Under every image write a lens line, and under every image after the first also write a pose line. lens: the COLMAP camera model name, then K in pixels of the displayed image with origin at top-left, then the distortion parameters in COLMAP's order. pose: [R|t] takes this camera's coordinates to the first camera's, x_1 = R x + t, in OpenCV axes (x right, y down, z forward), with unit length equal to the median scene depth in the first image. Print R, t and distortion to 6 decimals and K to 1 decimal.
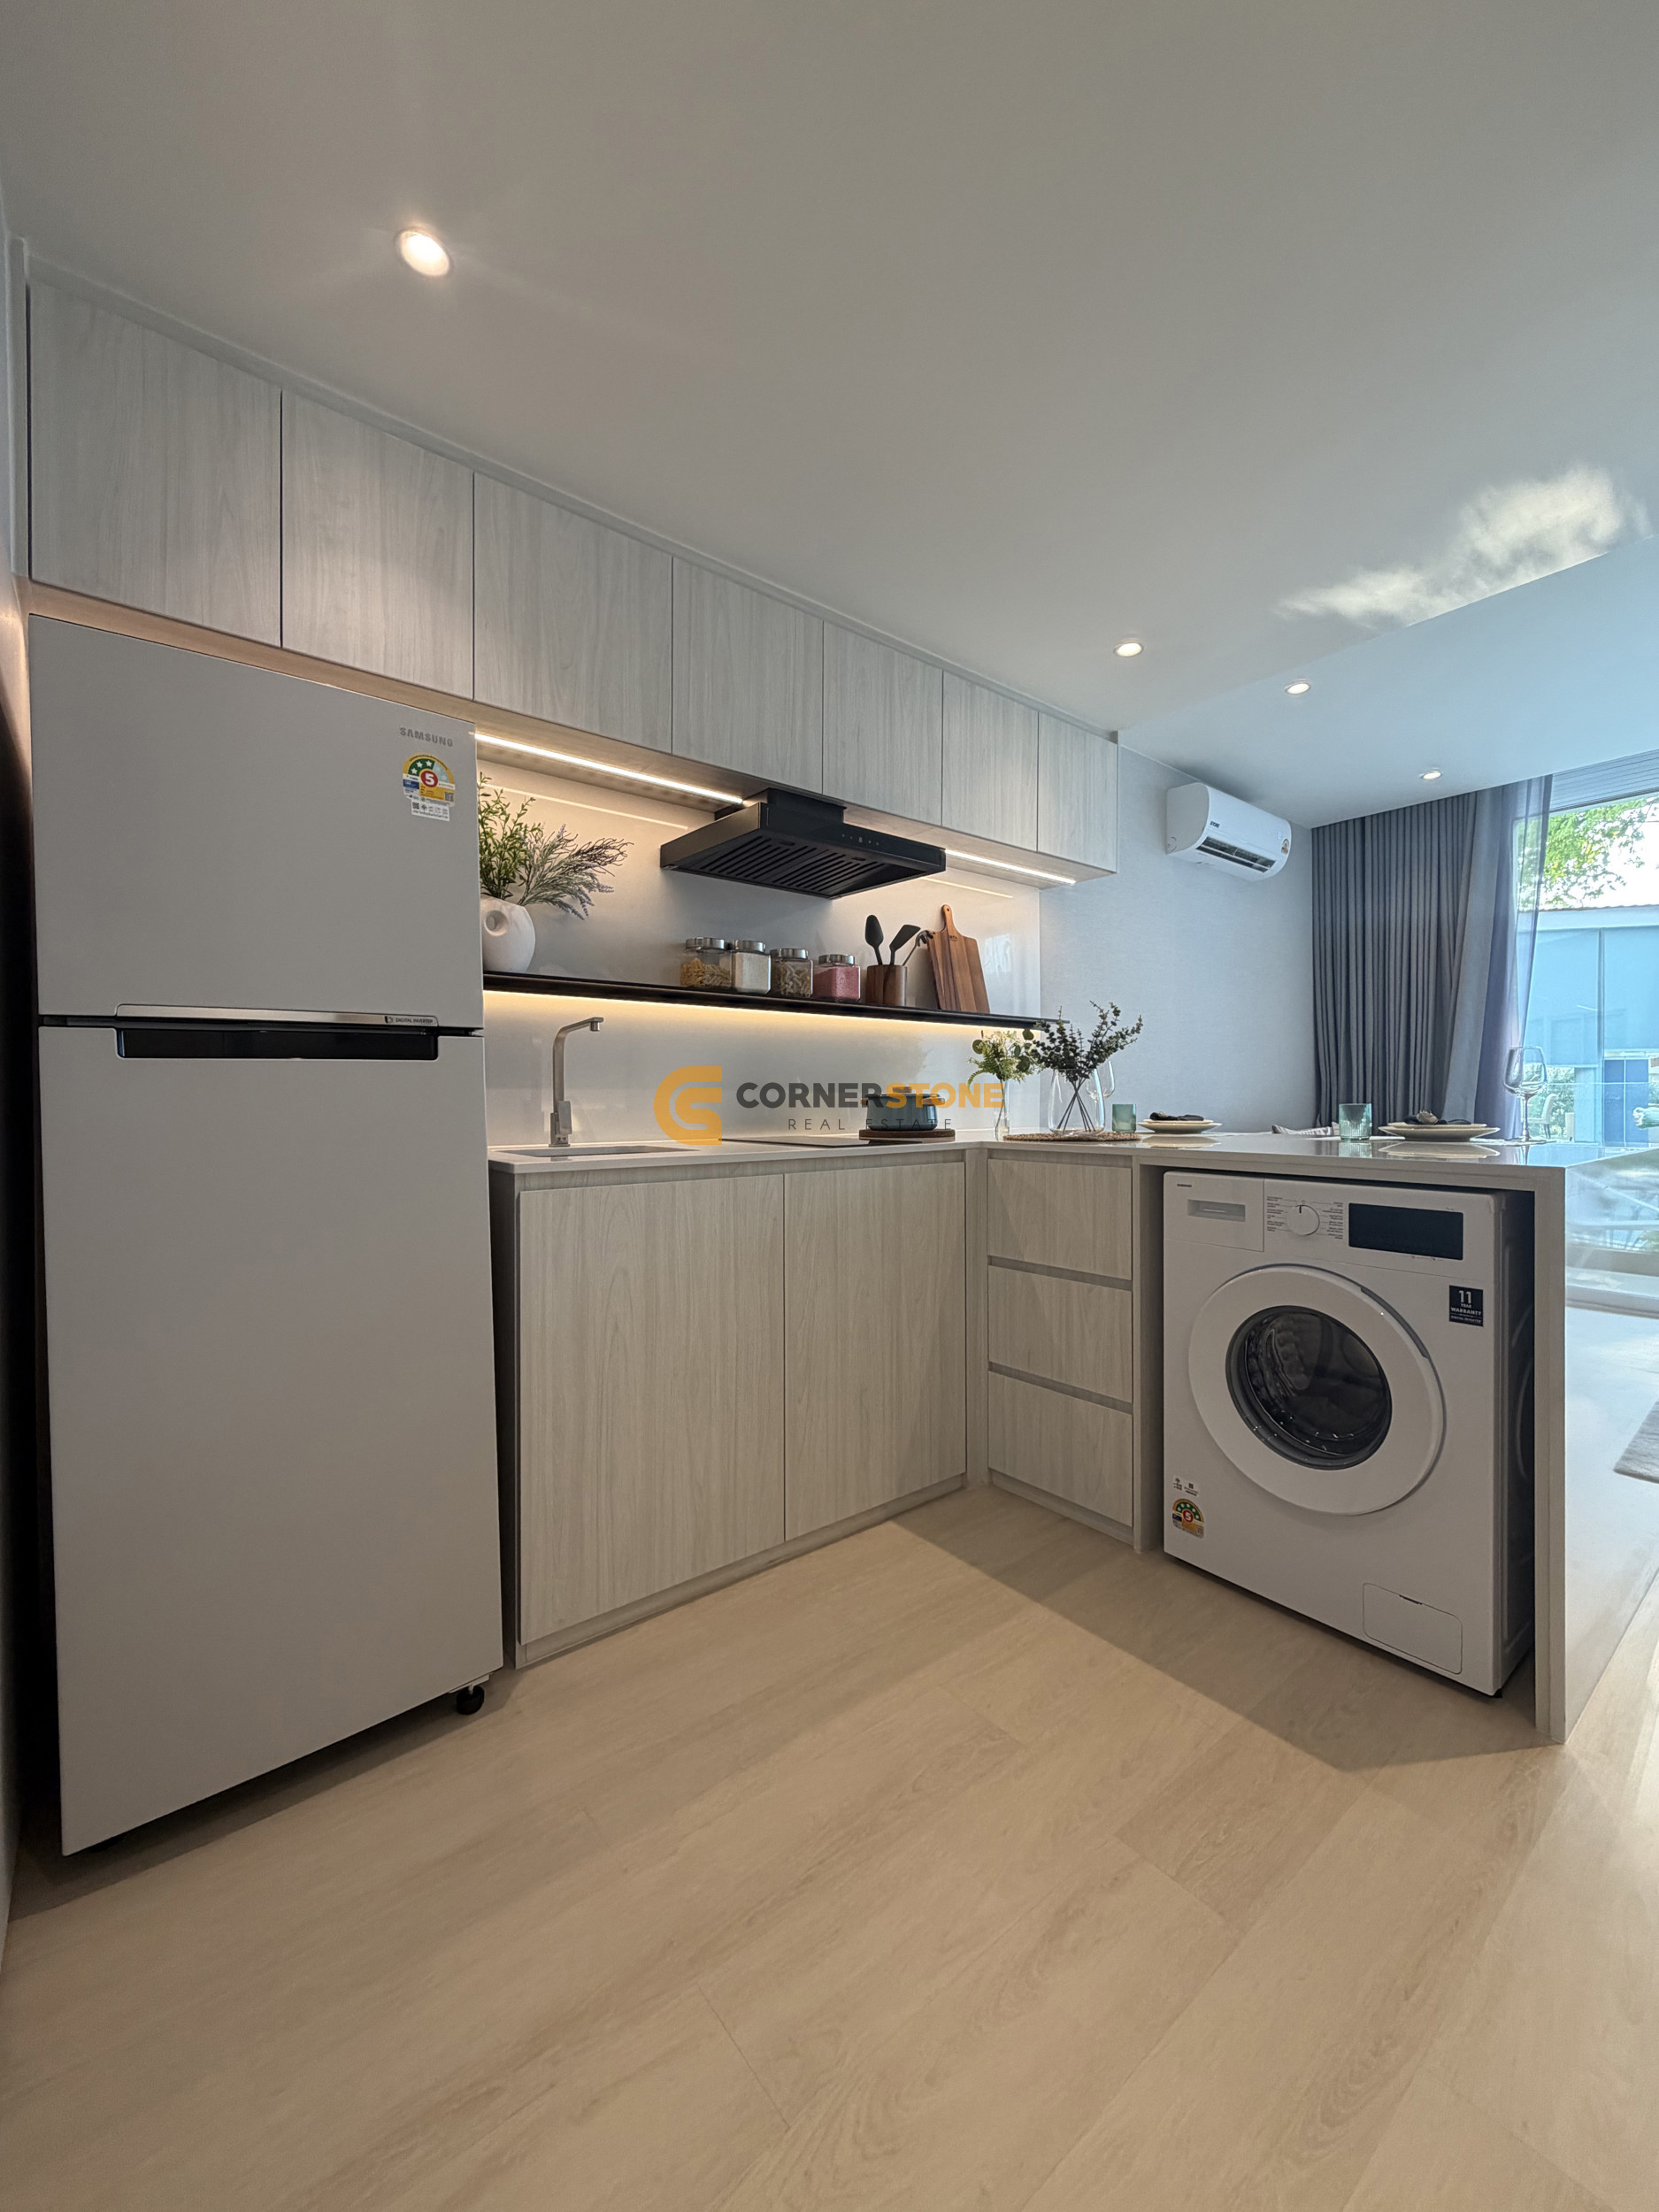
lens RADIAL K [[878.4, 0, 835.4], [0, 878.4, 1102.7], [0, 0, 1]] dist [-0.001352, 0.001258]
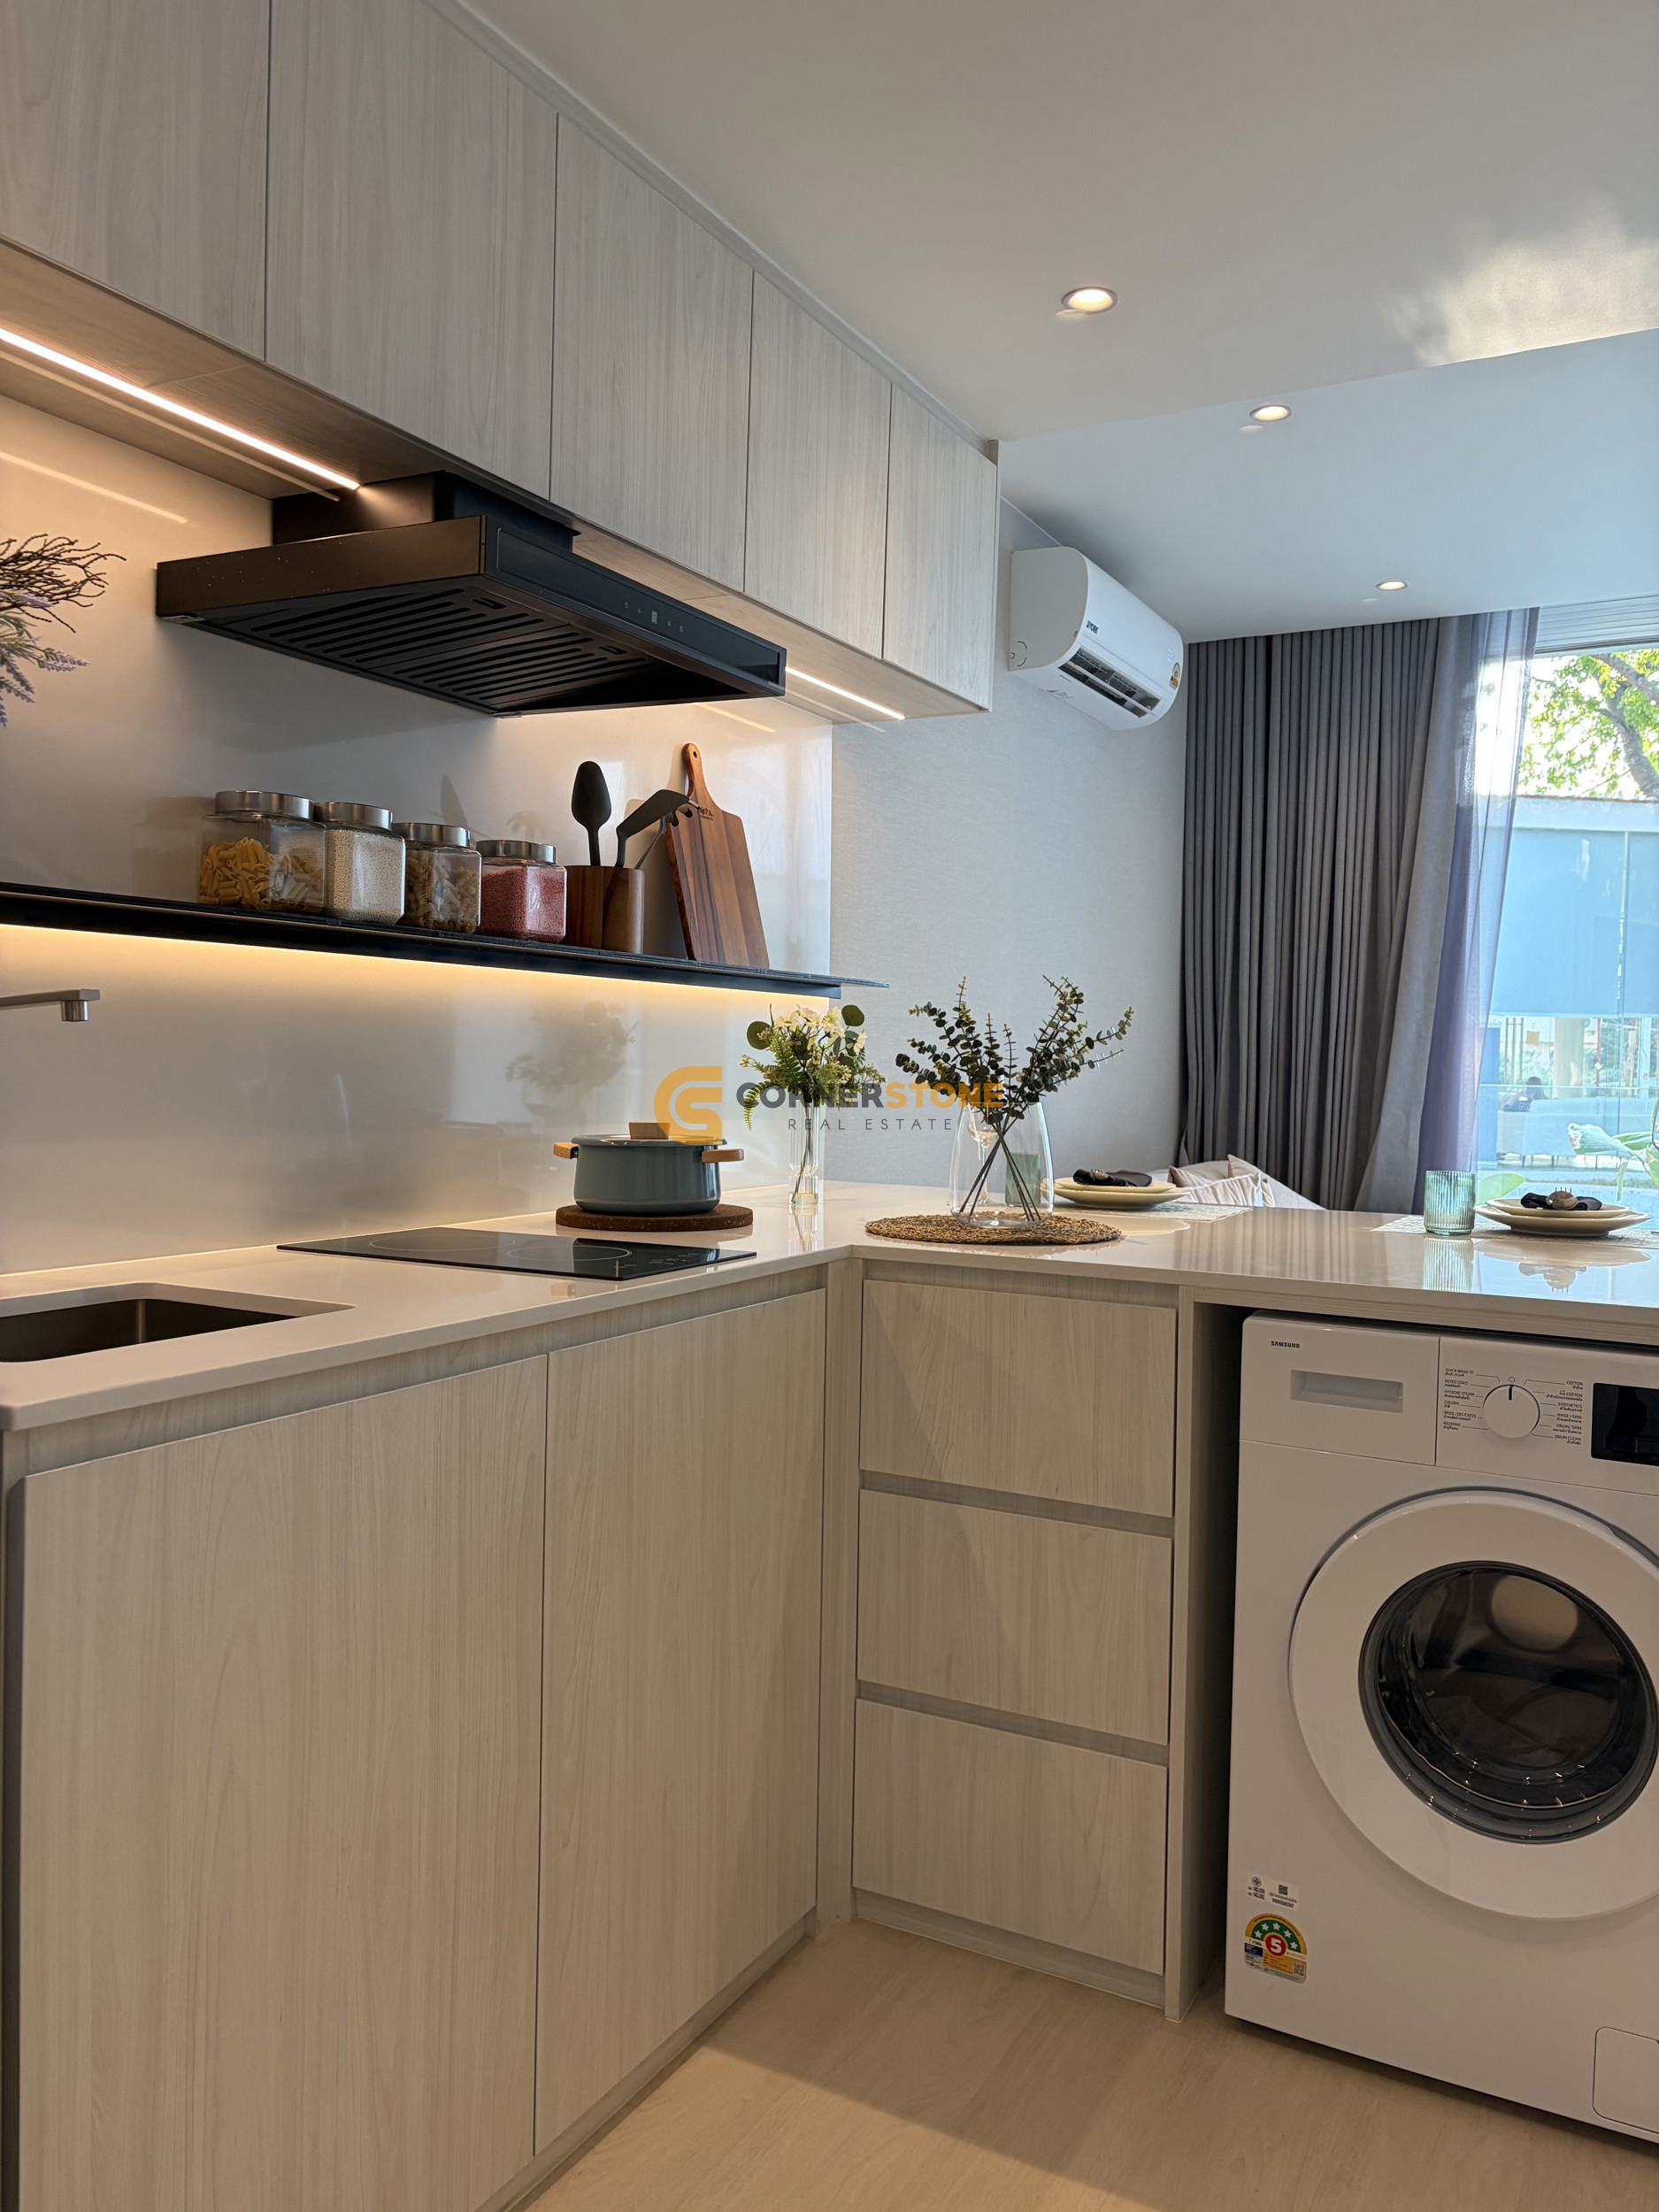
lens RADIAL K [[1662.4, 0, 834.2], [0, 1662.4, 1112.7], [0, 0, 1]] dist [0.052276, -0.053097]
pose [[0.923384, 0.008429, 0.383784, -0.213726], [-0.020406, 0.999423, 0.027148, -0.058899], [-0.383334, -0.032900, 0.923024, 0.125785]]
